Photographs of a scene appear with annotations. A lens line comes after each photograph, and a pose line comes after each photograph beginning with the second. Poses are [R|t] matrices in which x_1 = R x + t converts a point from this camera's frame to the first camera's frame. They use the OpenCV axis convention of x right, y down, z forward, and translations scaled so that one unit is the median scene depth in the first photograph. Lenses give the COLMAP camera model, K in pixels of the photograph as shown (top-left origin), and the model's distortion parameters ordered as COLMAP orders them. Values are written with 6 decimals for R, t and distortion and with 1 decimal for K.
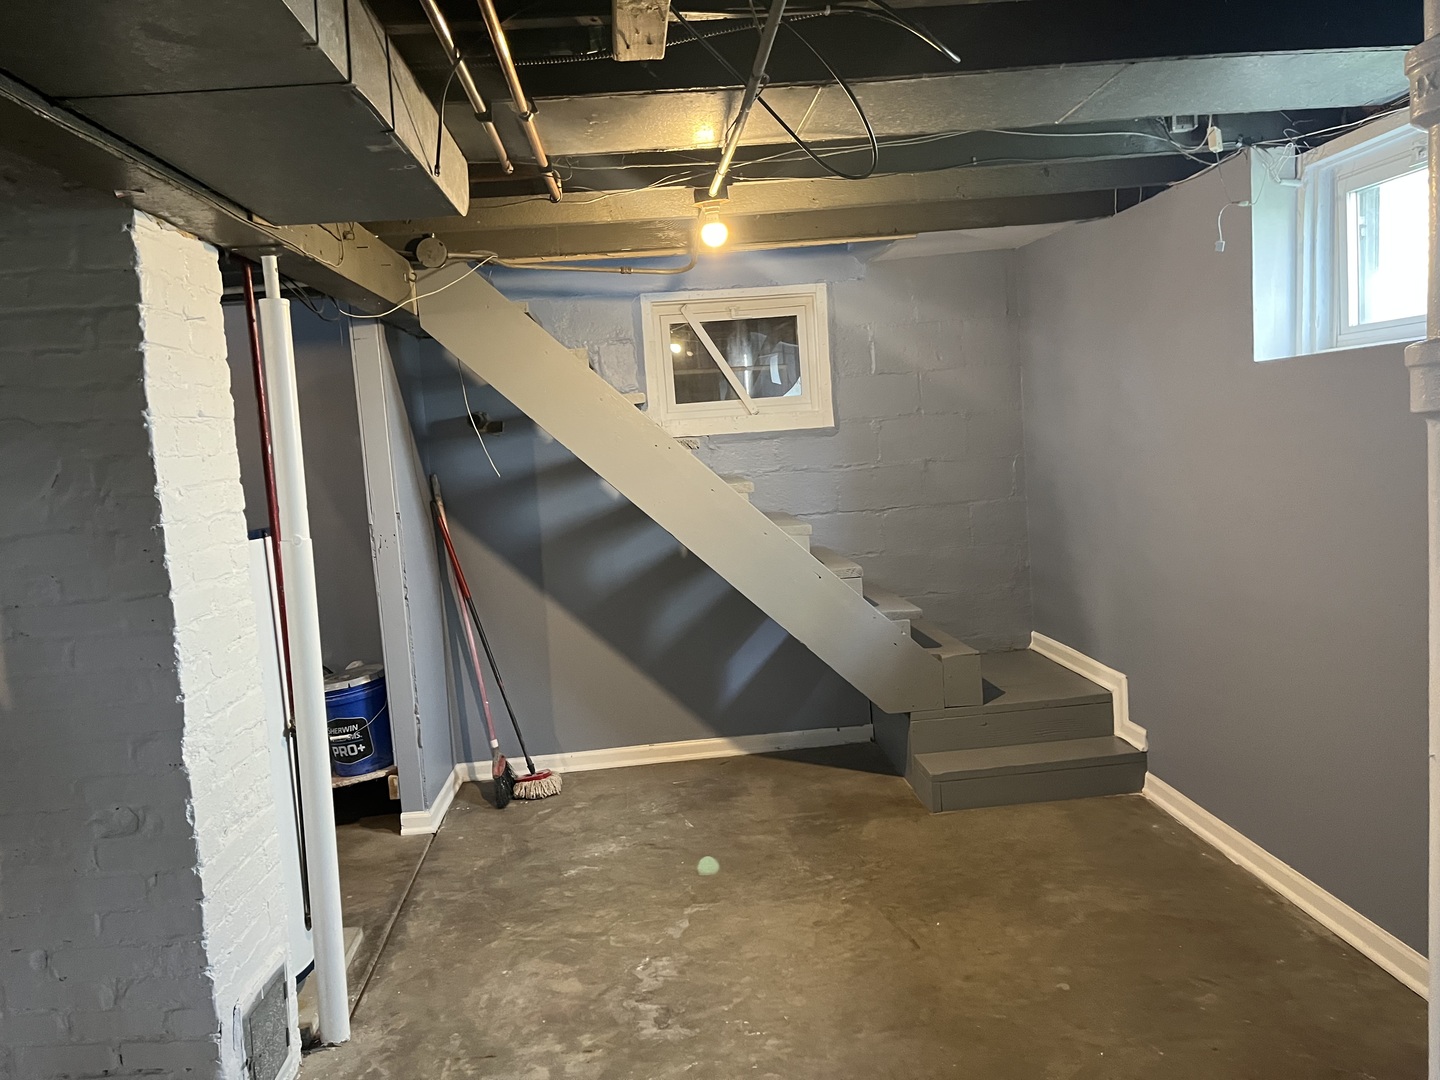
lens RADIAL K [[1082.7, 0, 720.4], [0, 1082.7, 548.9], [0, 0, 1]] dist [0.082231, -0.120056]
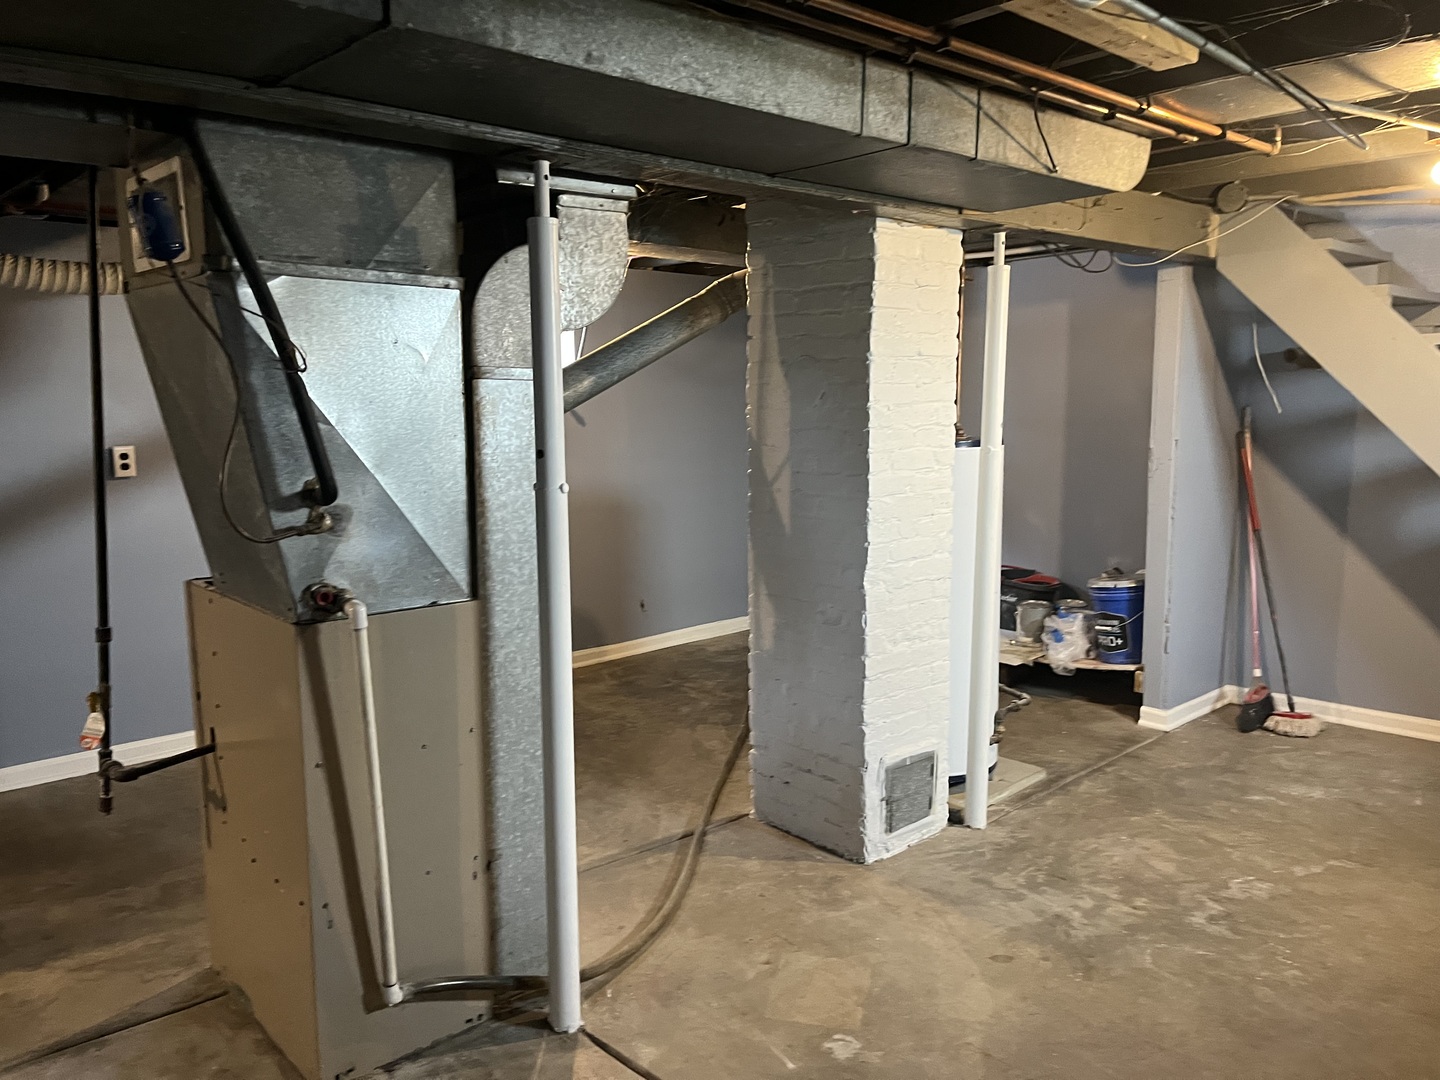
lens RADIAL K [[1082.7, 0, 720.4], [0, 1082.7, 548.9], [0, 0, 1]] dist [0.082231, -0.120056]
pose [[0.627789, 0.167355, -0.760180, 0.330500], [-0.110142, 0.985886, 0.126085, -0.015712], [0.770552, 0.004573, 0.637361, -0.071215]]
